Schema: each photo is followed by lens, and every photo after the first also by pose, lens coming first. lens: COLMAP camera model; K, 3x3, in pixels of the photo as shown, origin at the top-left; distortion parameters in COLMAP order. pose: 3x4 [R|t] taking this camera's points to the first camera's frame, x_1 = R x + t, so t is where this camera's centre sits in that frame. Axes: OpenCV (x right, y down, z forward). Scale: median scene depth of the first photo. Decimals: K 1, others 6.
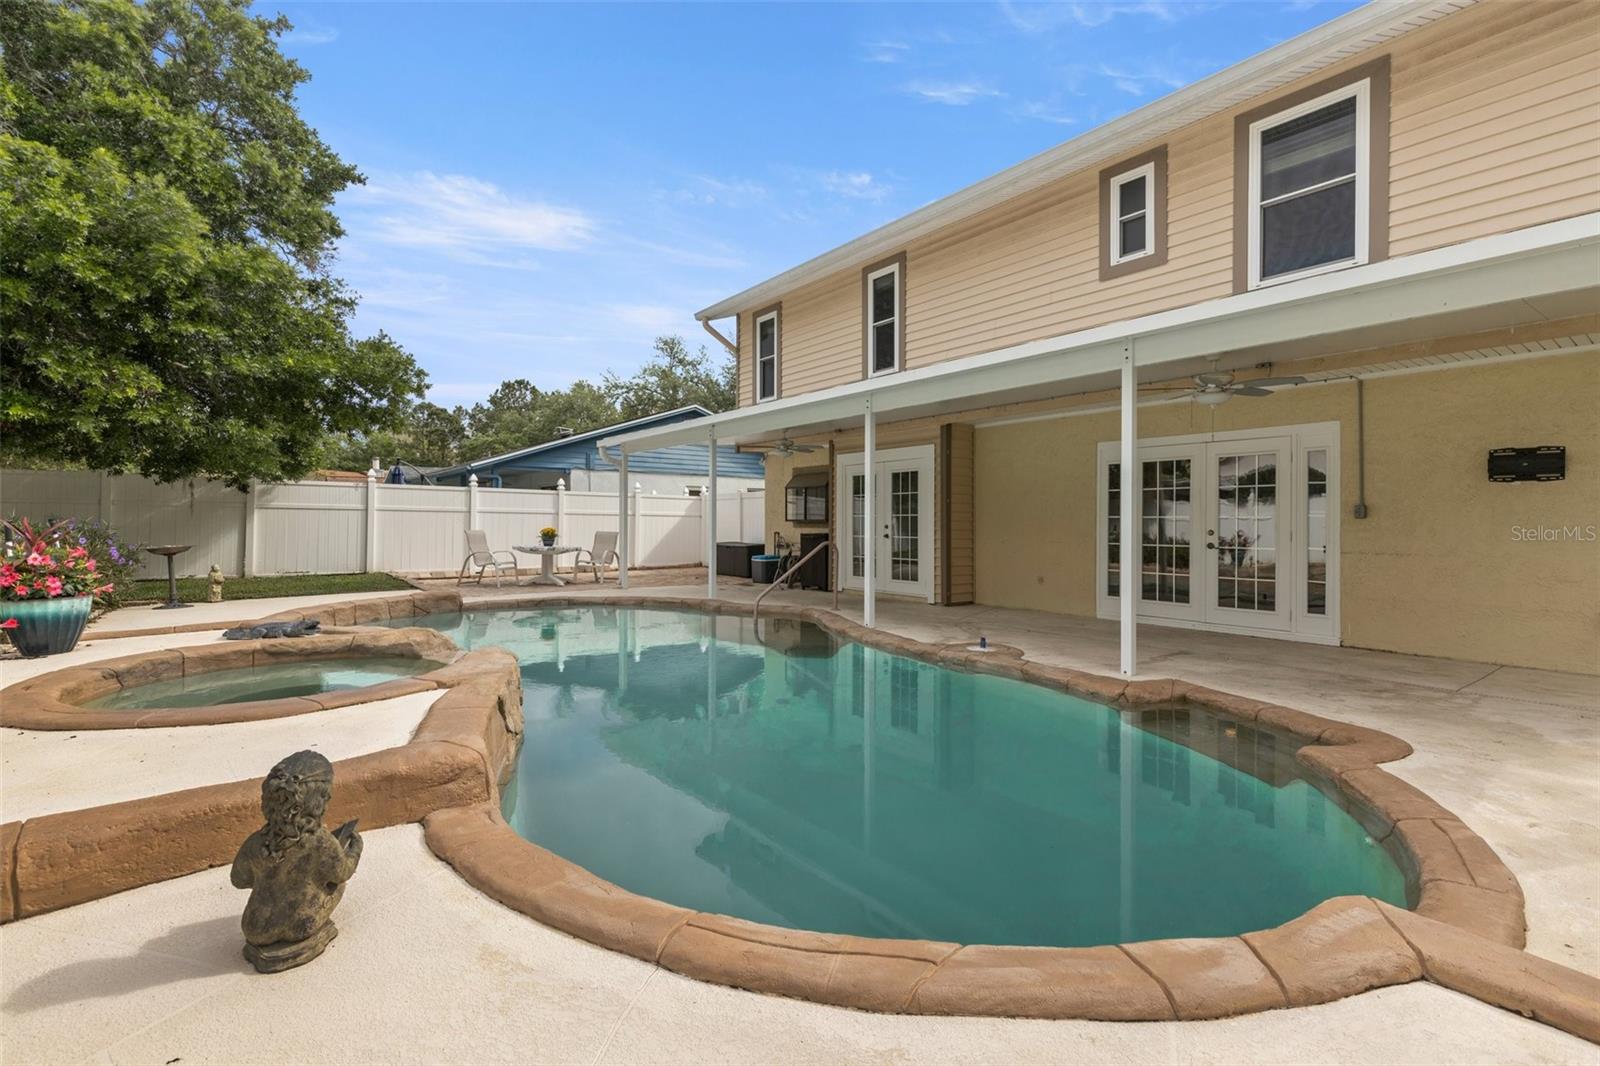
lens RADIAL K [[723.1, 0, 799.0], [0, 723.1, 522.8], [0, 0, 1]] dist [0.008830, -0.000590]
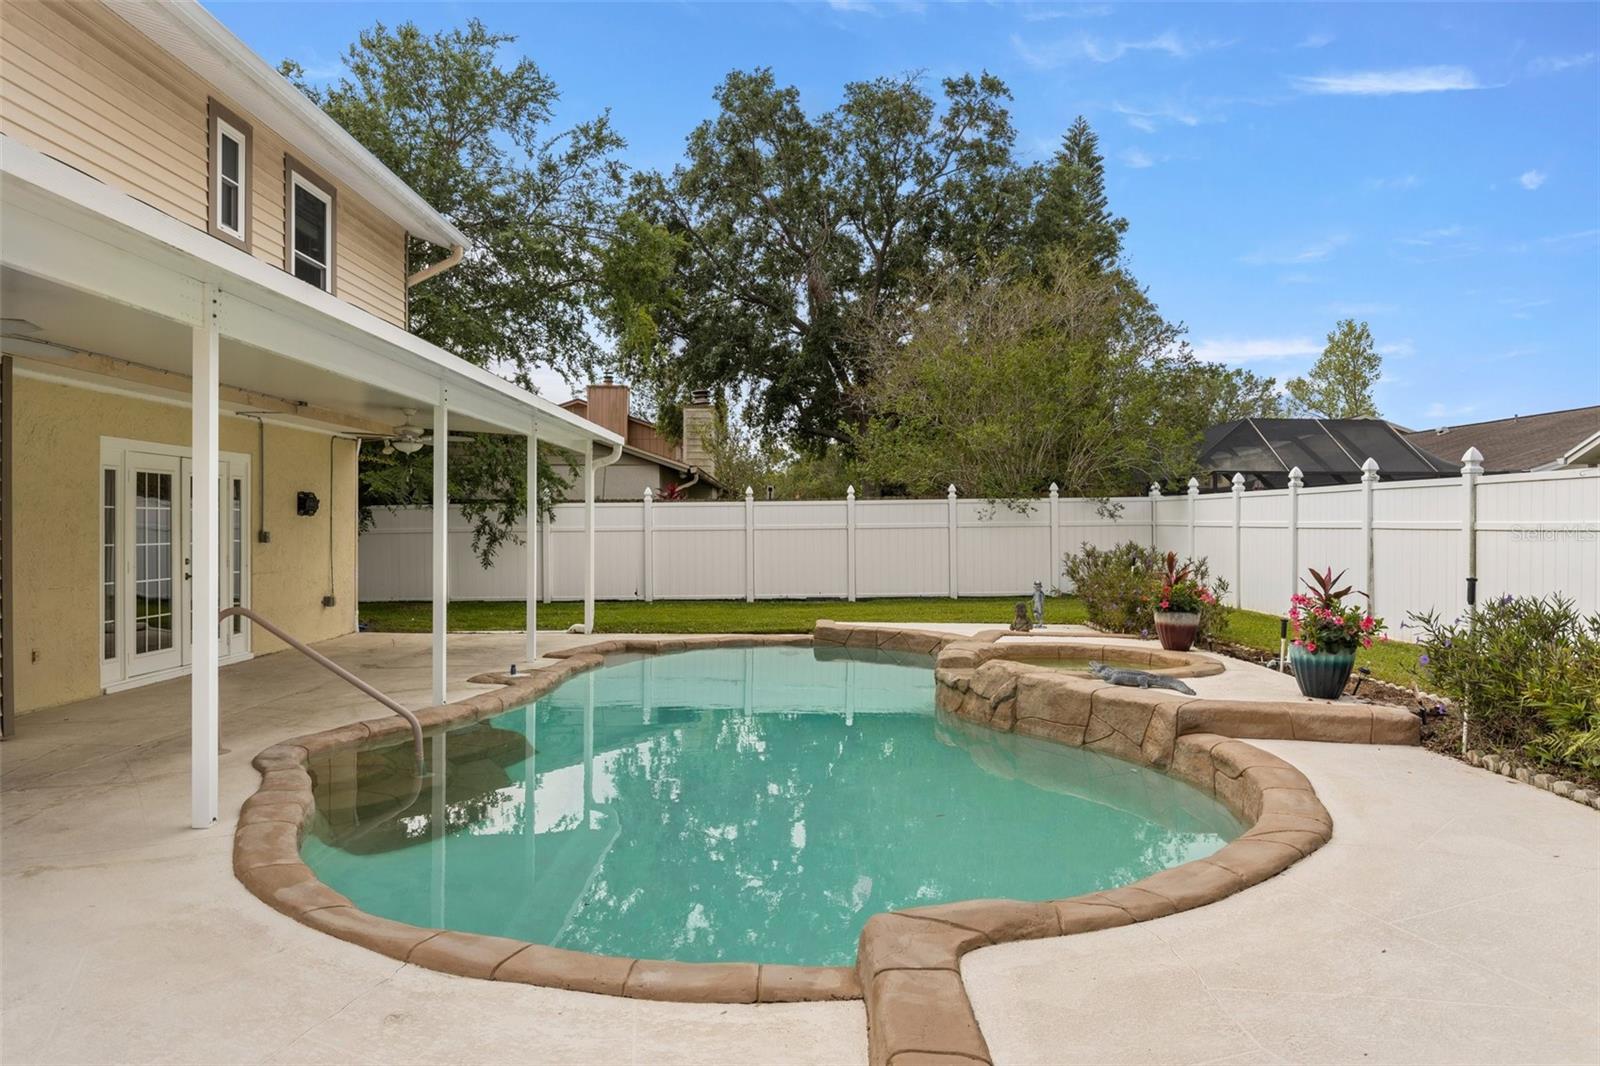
lens RADIAL K [[1082.1, 0, 798.5], [0, 1082.1, 527.8], [0, 0, 1]] dist [0.006407, -0.005098]
pose [[-0.794640, -0.007096, 0.607040, -0.607776], [-0.001922, 0.999956, 0.009174, -0.030510], [-0.607078, 0.006124, -0.794618, 1.195993]]
